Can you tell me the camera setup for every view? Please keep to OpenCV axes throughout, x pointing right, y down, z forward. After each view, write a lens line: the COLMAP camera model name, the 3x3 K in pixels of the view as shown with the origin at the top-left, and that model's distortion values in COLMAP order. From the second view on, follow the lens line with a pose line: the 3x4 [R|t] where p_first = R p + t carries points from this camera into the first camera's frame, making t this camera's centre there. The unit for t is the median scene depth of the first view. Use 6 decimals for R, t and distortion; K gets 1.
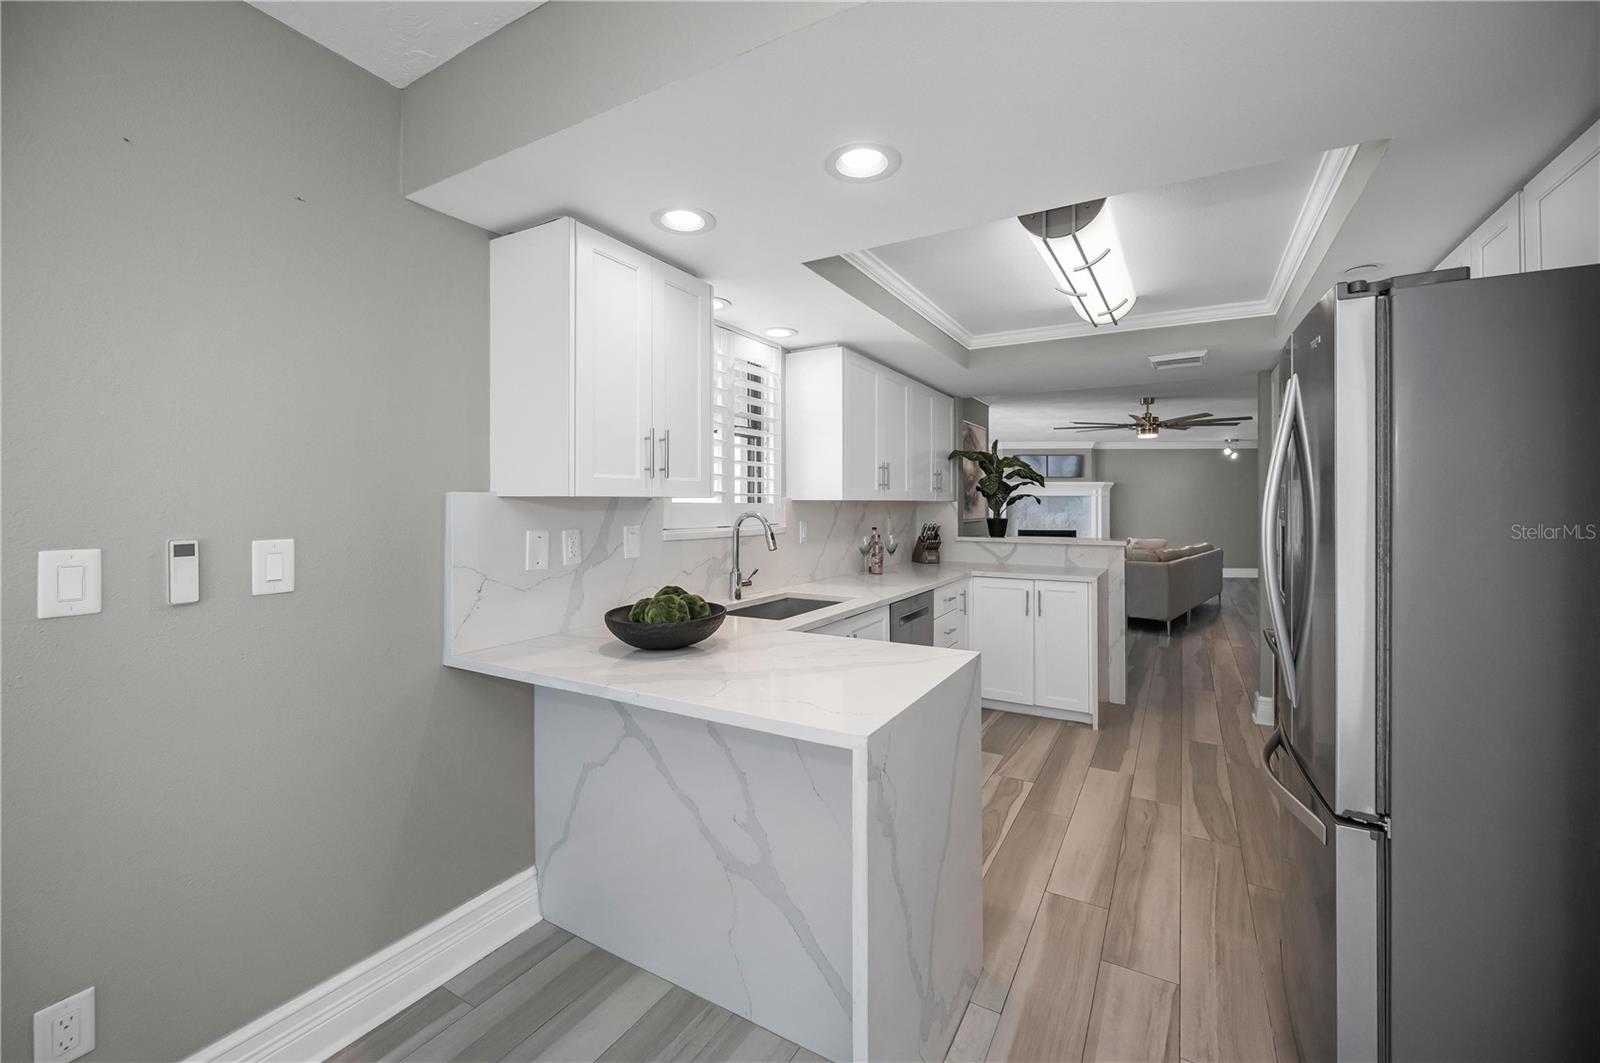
lens RADIAL K [[651.8, 0, 807.7], [0, 651.8, 499.0], [0, 0, 1]] dist [-0.000874, -0.000076]
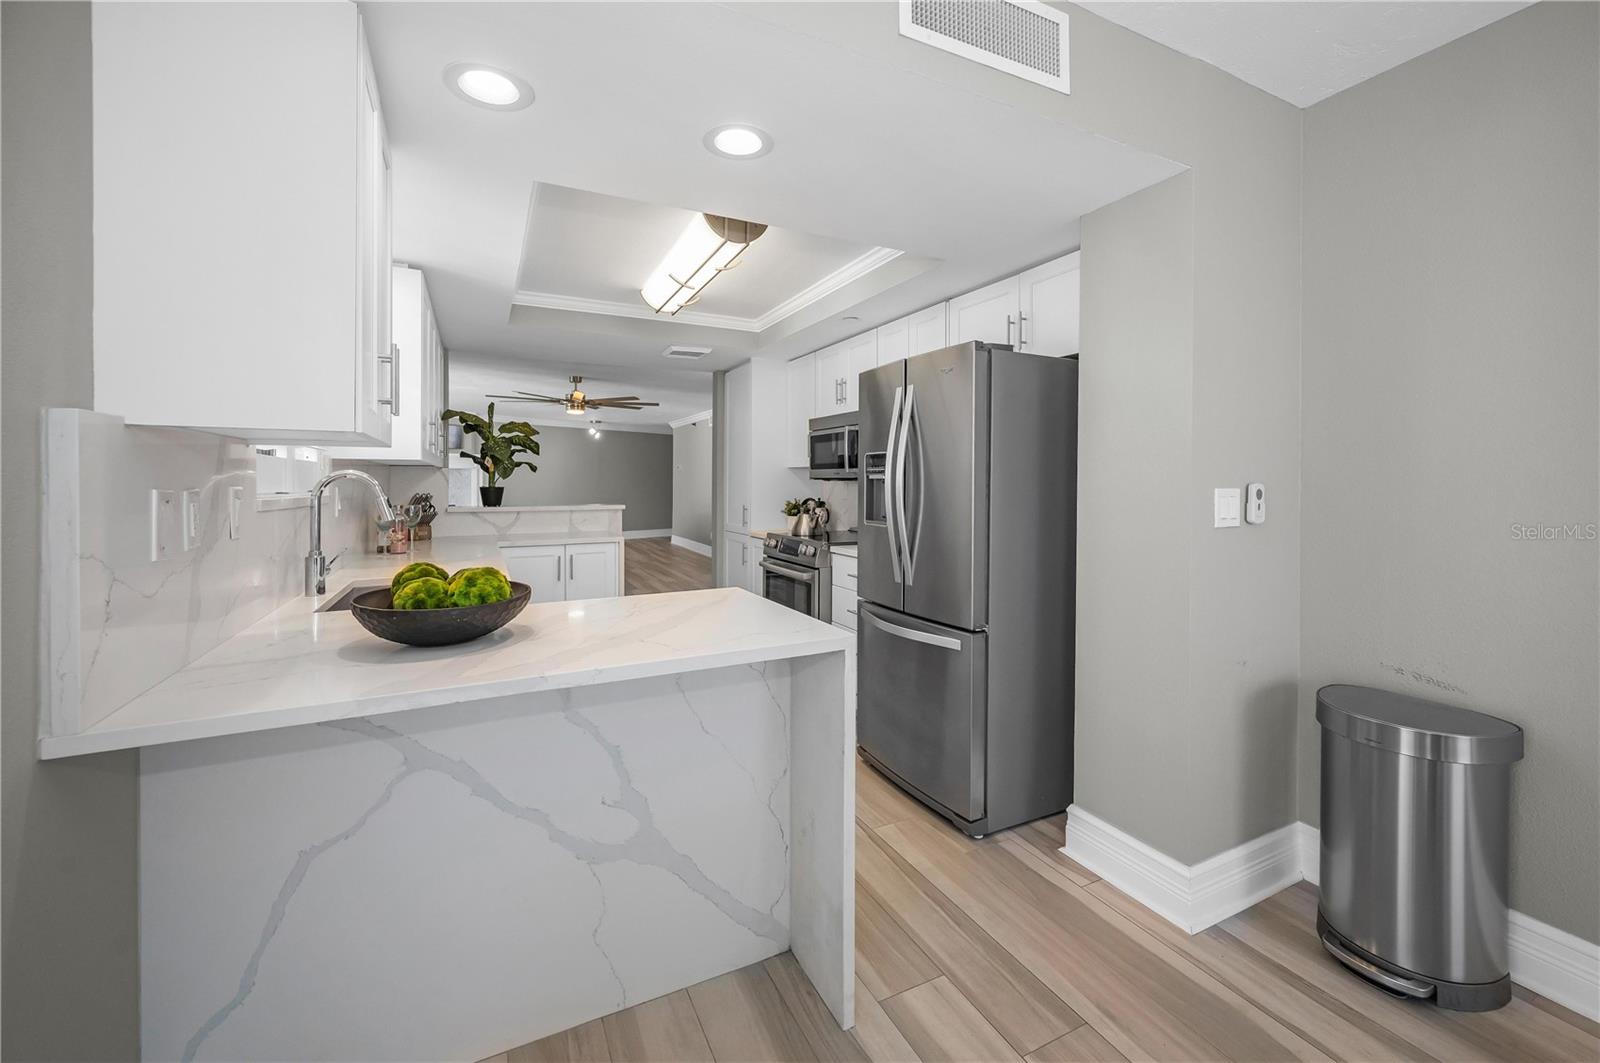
lens RADIAL K [[663.5, 0, 814.5], [0, 663.5, 482.4], [0, 0, 1]] dist [0.000870, 0.000015]
pose [[0.548238, -0.002820, 0.836317, -0.272126], [-0.004909, 0.999966, 0.006590, 0.015899], [-0.836308, -0.007719, 0.548206, 0.097865]]
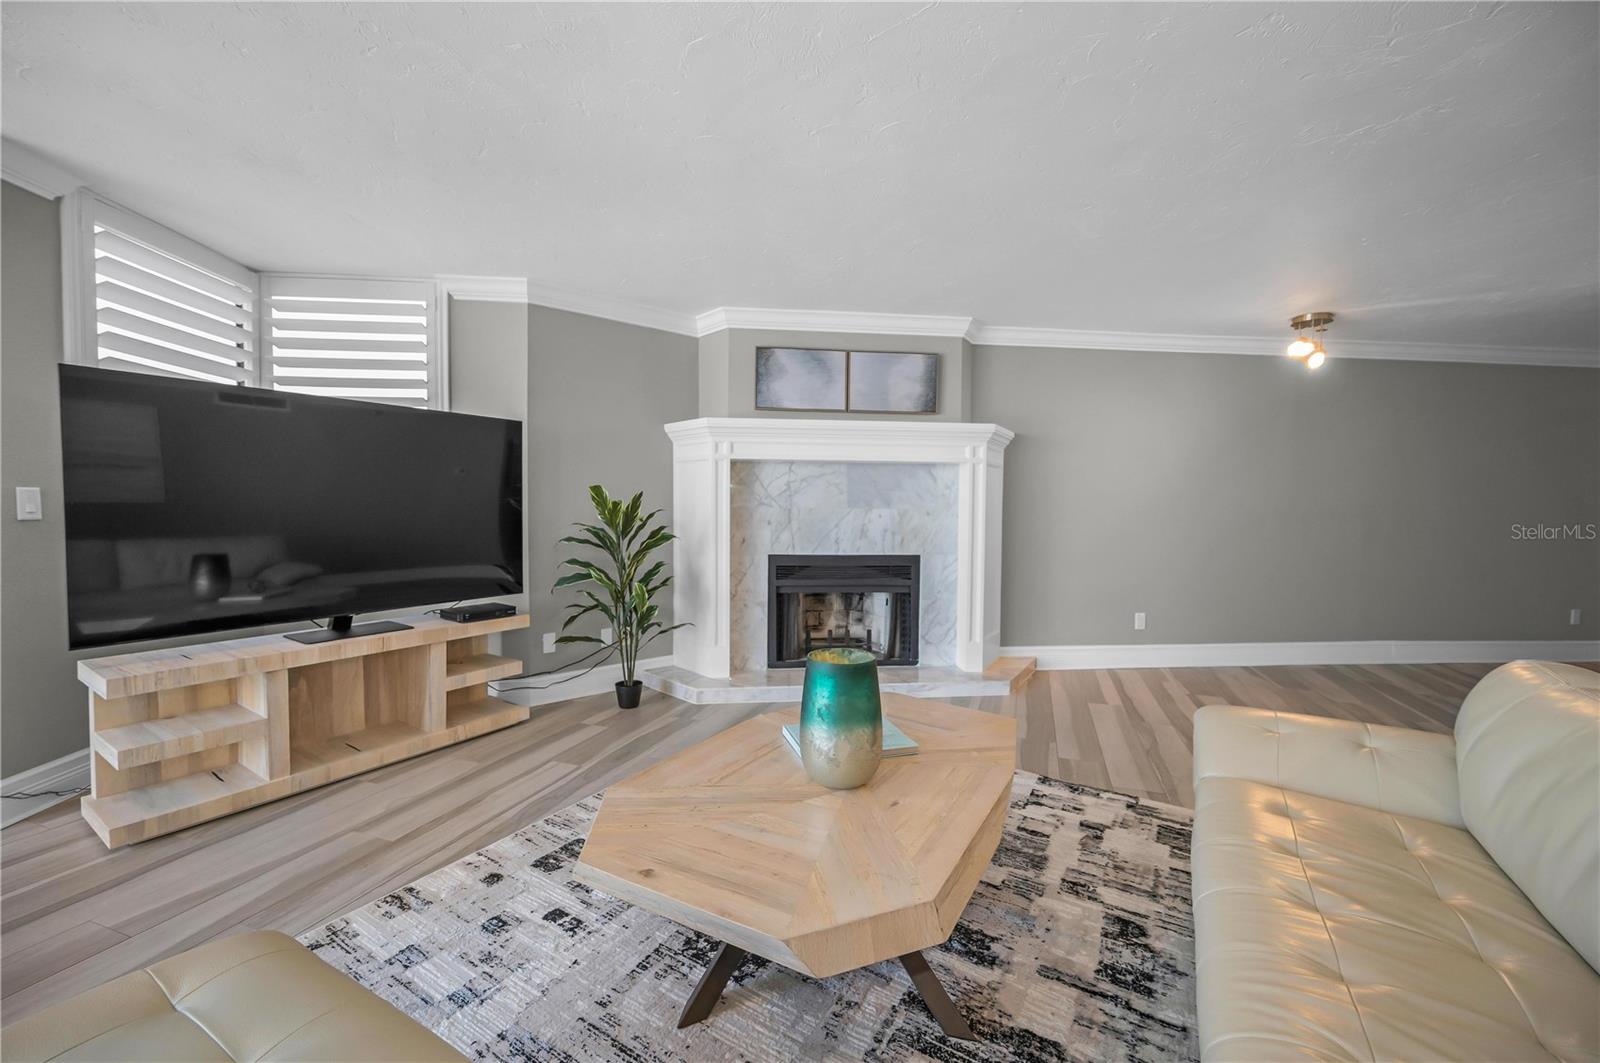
lens RADIAL K [[634.2, 0, 803.7], [0, 634.2, 525.7], [0, 0, 1]] dist [-0.000204, -0.000077]
pose [[0.984128, 0.001700, 0.177452, 0.715237], [-0.008949, 0.999157, 0.040059, 0.043272], [-0.177234, -0.041011, 0.983314, 1.661625]]
